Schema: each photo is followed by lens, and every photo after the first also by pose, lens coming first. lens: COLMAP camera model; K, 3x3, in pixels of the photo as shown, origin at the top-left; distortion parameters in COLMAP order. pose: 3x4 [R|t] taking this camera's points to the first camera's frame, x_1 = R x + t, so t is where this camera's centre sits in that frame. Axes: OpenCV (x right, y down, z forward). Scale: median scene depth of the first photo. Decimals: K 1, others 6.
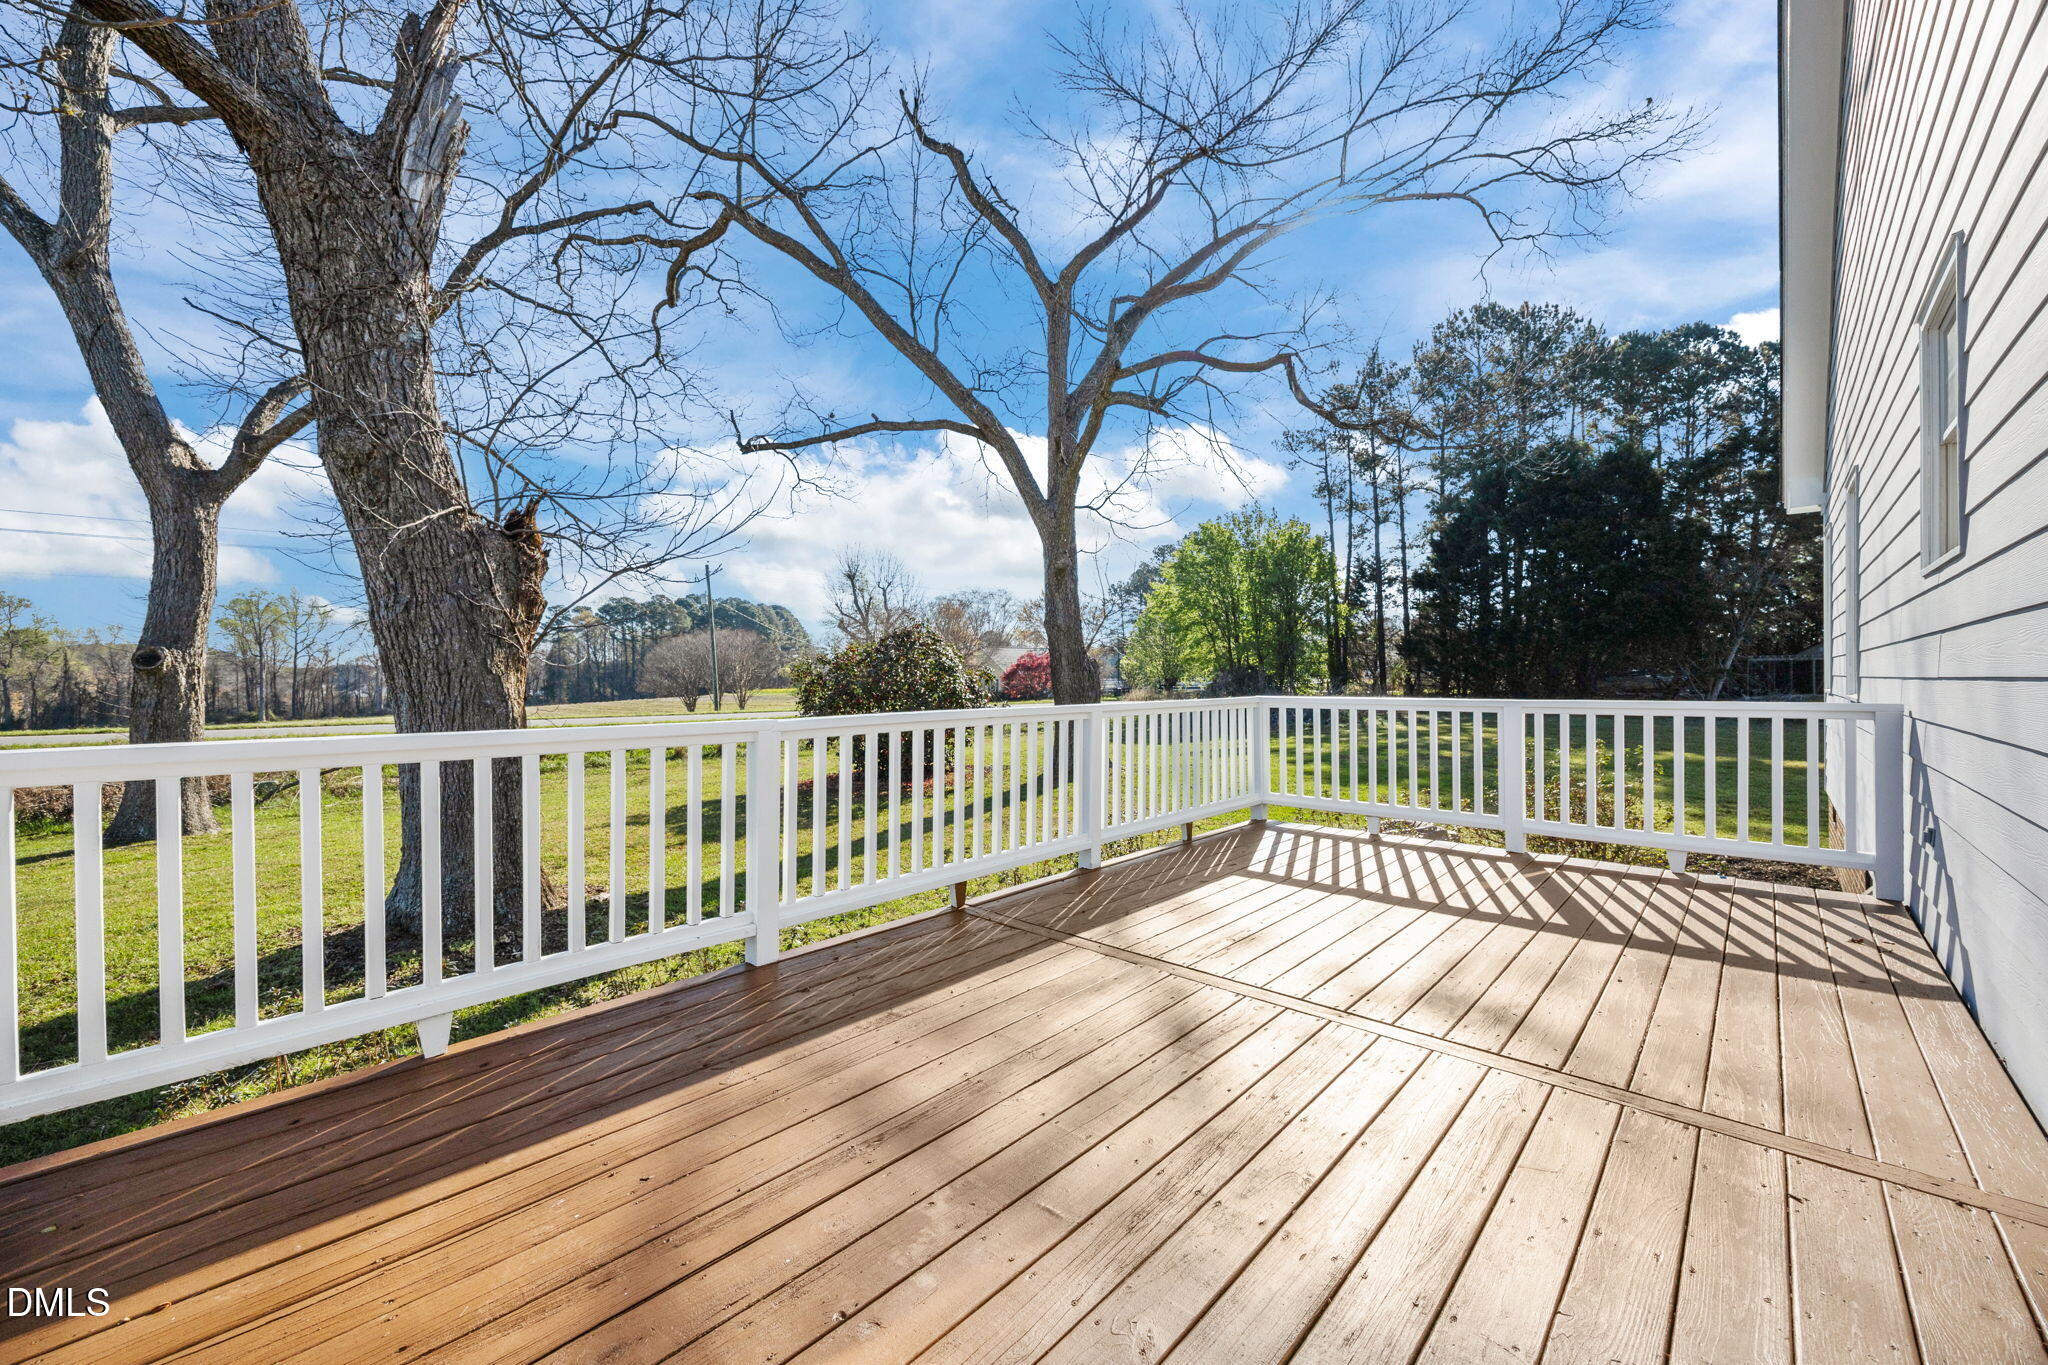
lens RADIAL K [[783.6, 0, 1022.0], [0, 783.6, 678.3], [0, 0, 1]] dist [-0.004100, 0.001224]
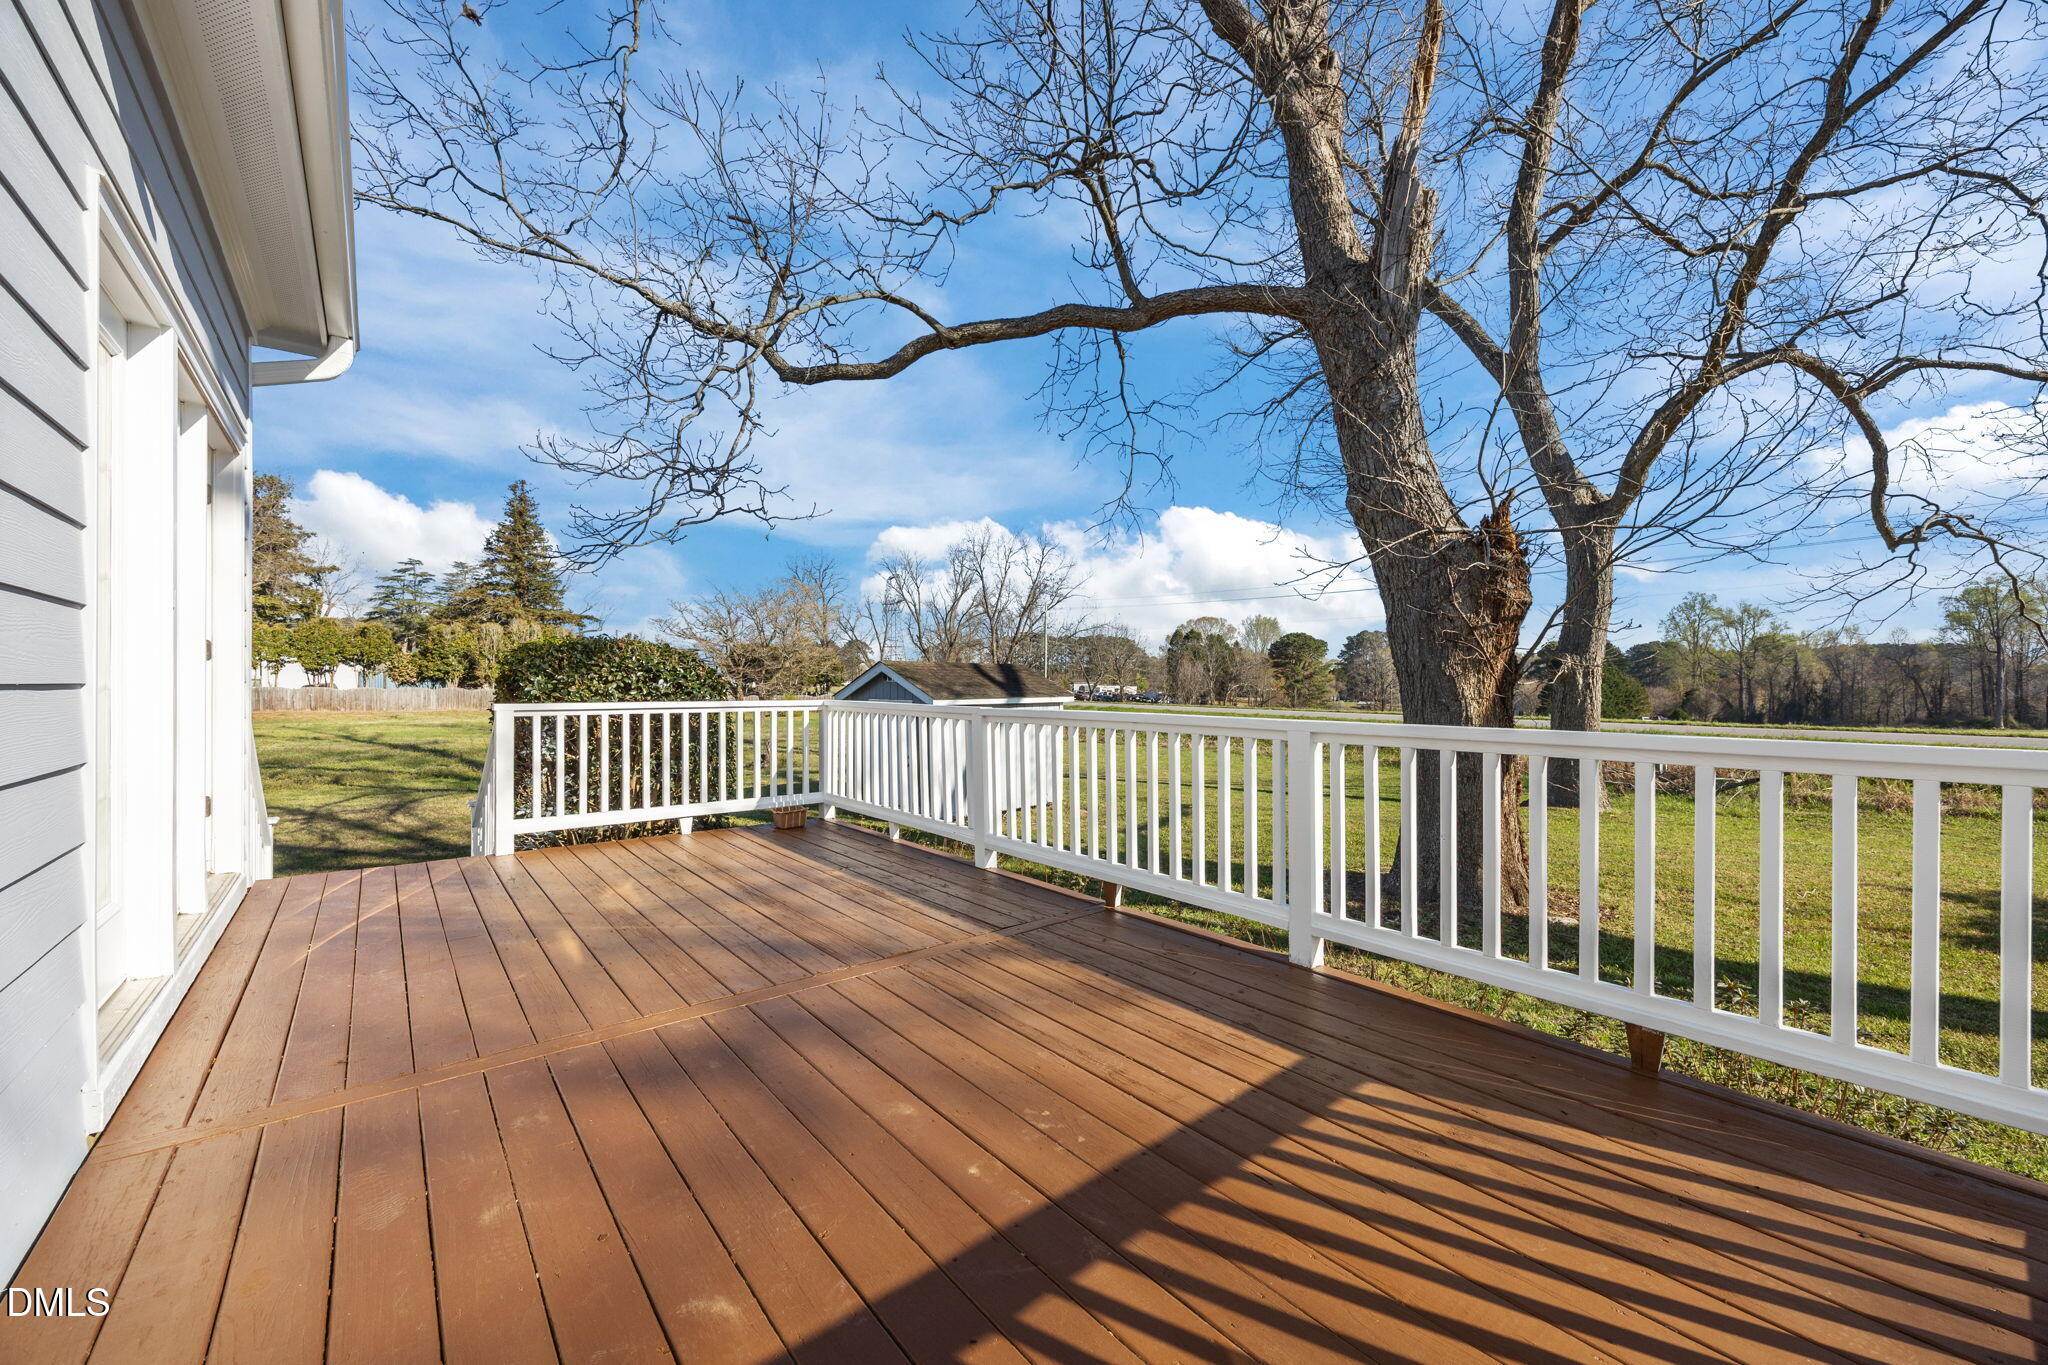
lens RADIAL K [[783.6, 0, 1004.3], [0, 783.6, 690.9], [0, 0, 1]] dist [-0.004100, 0.001224]
pose [[-0.137580, 0.016500, -0.990353, 0.257283], [0.000245, 0.999862, 0.016625, -0.001082], [0.990491, 0.002044, -0.137565, 0.274605]]
